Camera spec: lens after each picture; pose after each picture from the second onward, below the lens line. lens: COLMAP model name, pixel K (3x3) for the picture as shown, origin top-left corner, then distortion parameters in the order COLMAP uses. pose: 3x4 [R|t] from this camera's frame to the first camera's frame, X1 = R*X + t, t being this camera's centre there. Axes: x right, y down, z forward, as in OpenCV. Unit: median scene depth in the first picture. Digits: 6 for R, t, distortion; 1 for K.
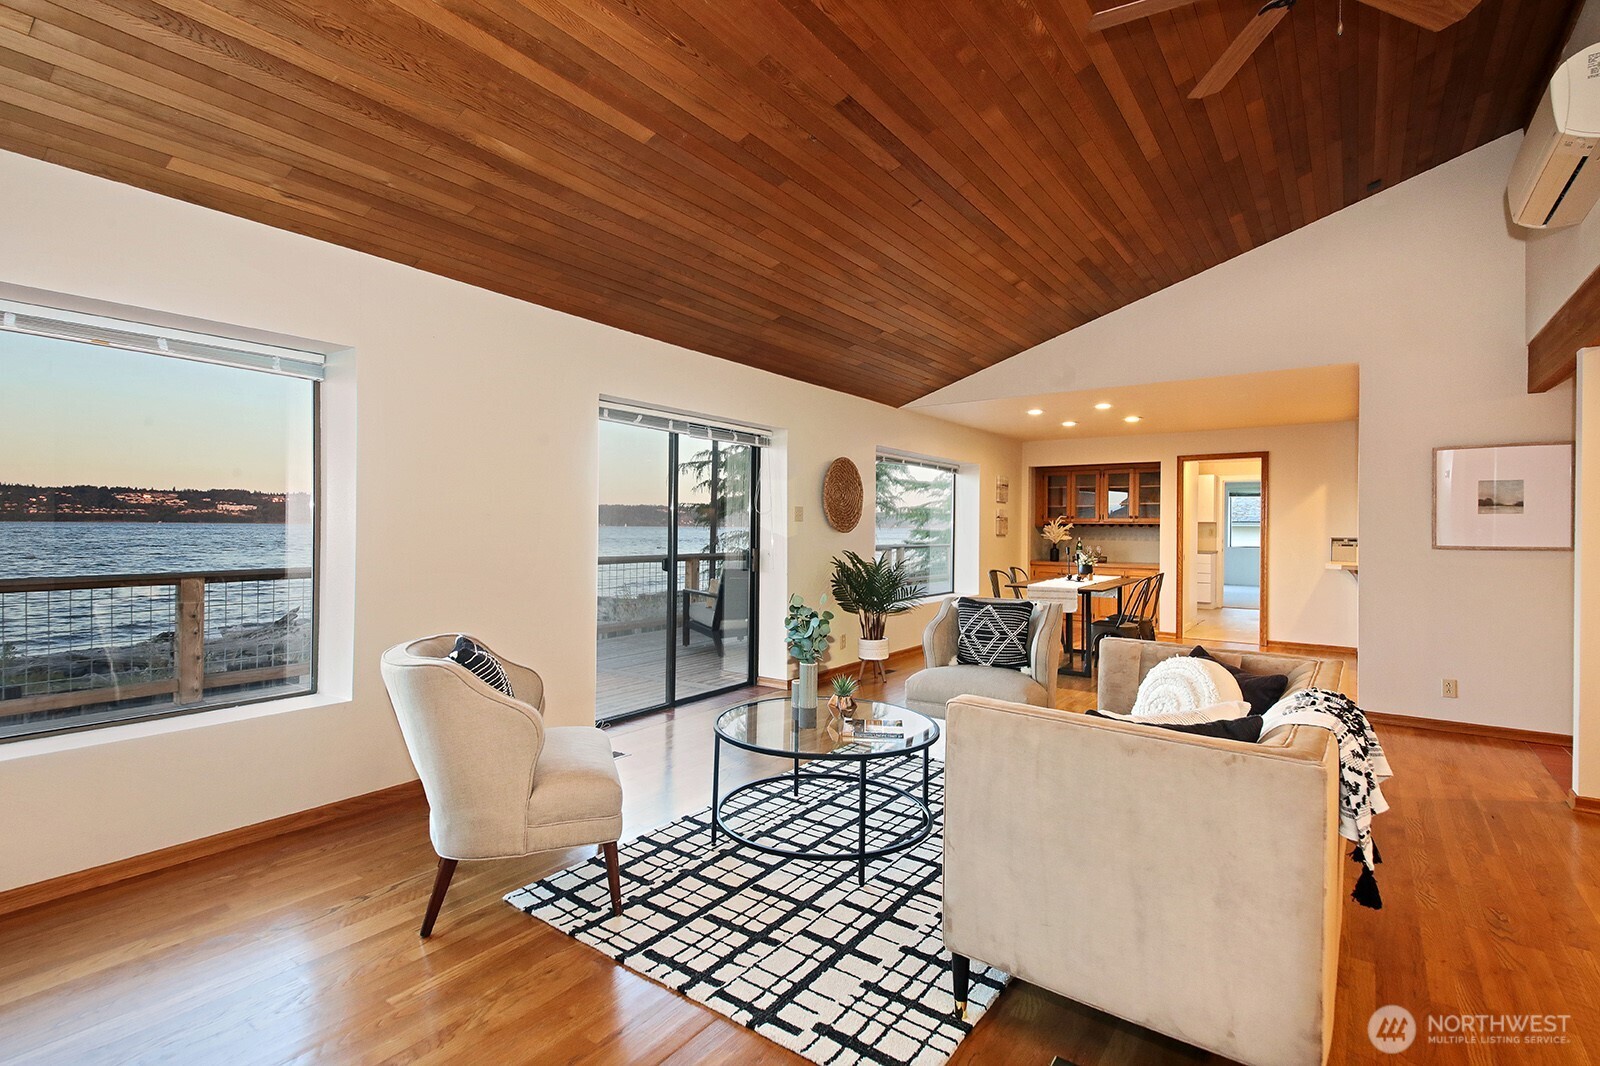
lens RADIAL K [[755.7, 0, 773.3], [0, 755.7, 557.4], [0, 0, 1]] dist [0.003546, 0.000242]
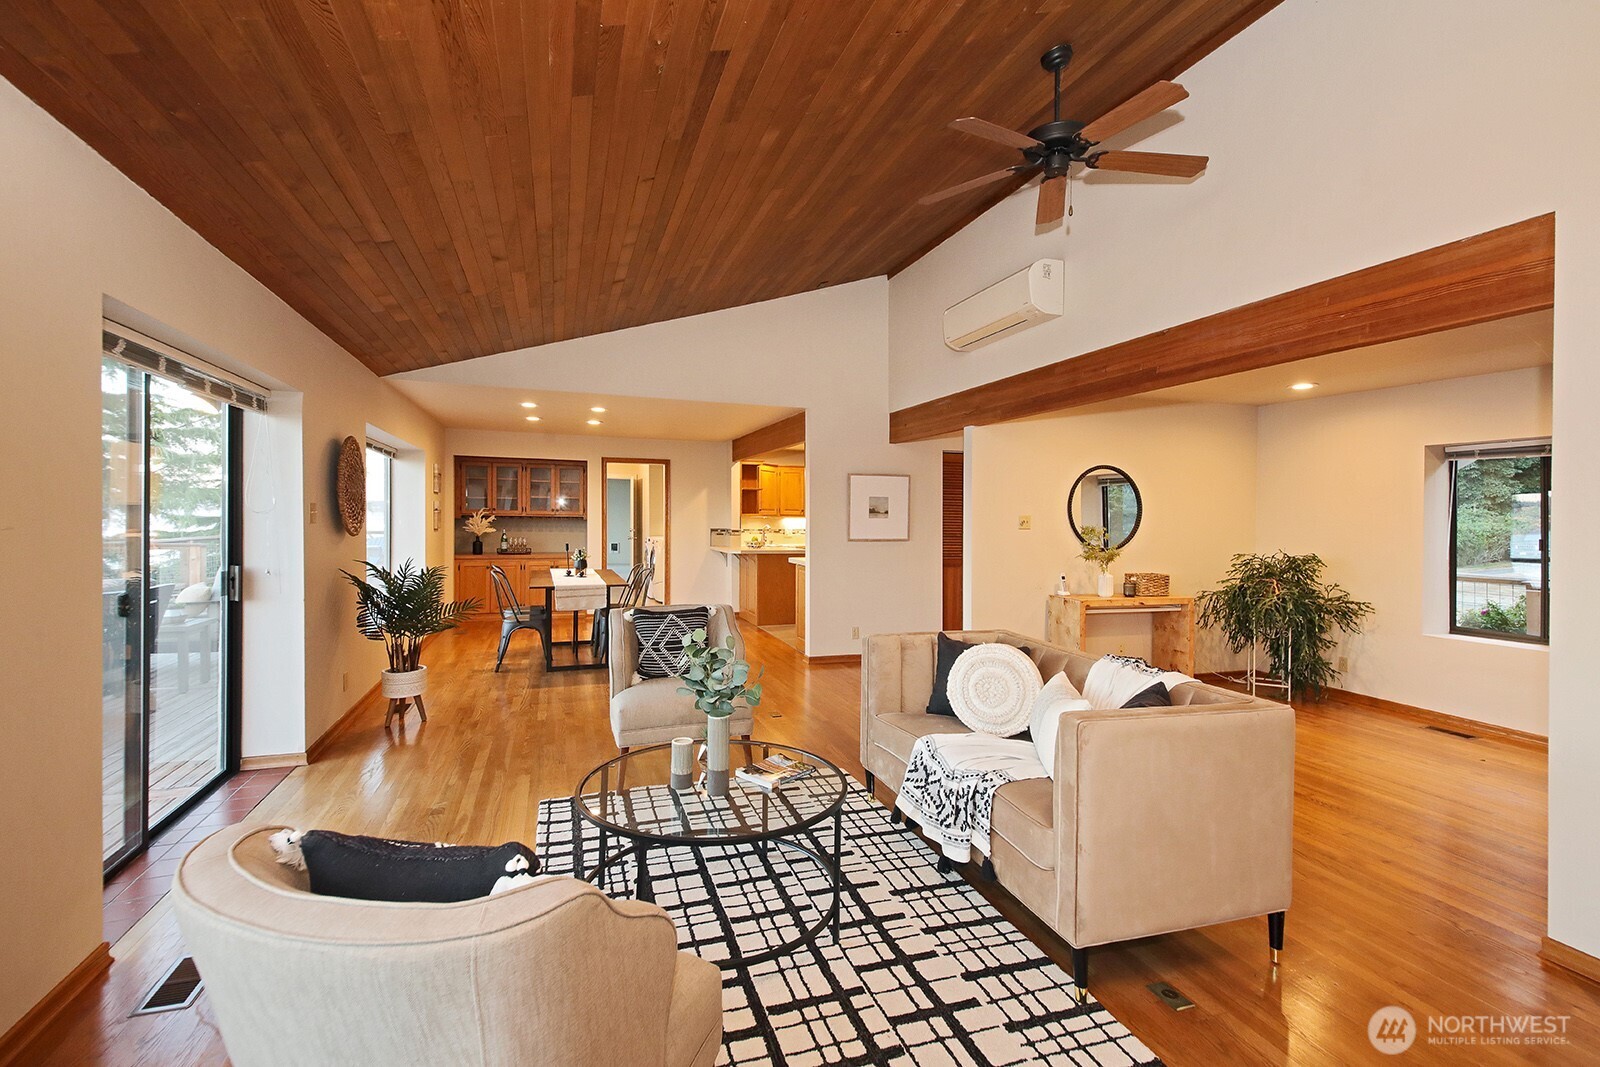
lens RADIAL K [[720.6, 0, 800.0], [0, 720.6, 533.5], [0, 0, 1]] dist [0.066027, -0.042686]
pose [[0.559058, -0.018651, 0.828919, -0.476889], [0.022168, 0.999726, 0.007544, -0.054415], [-0.828832, 0.014158, 0.559318, 0.397511]]
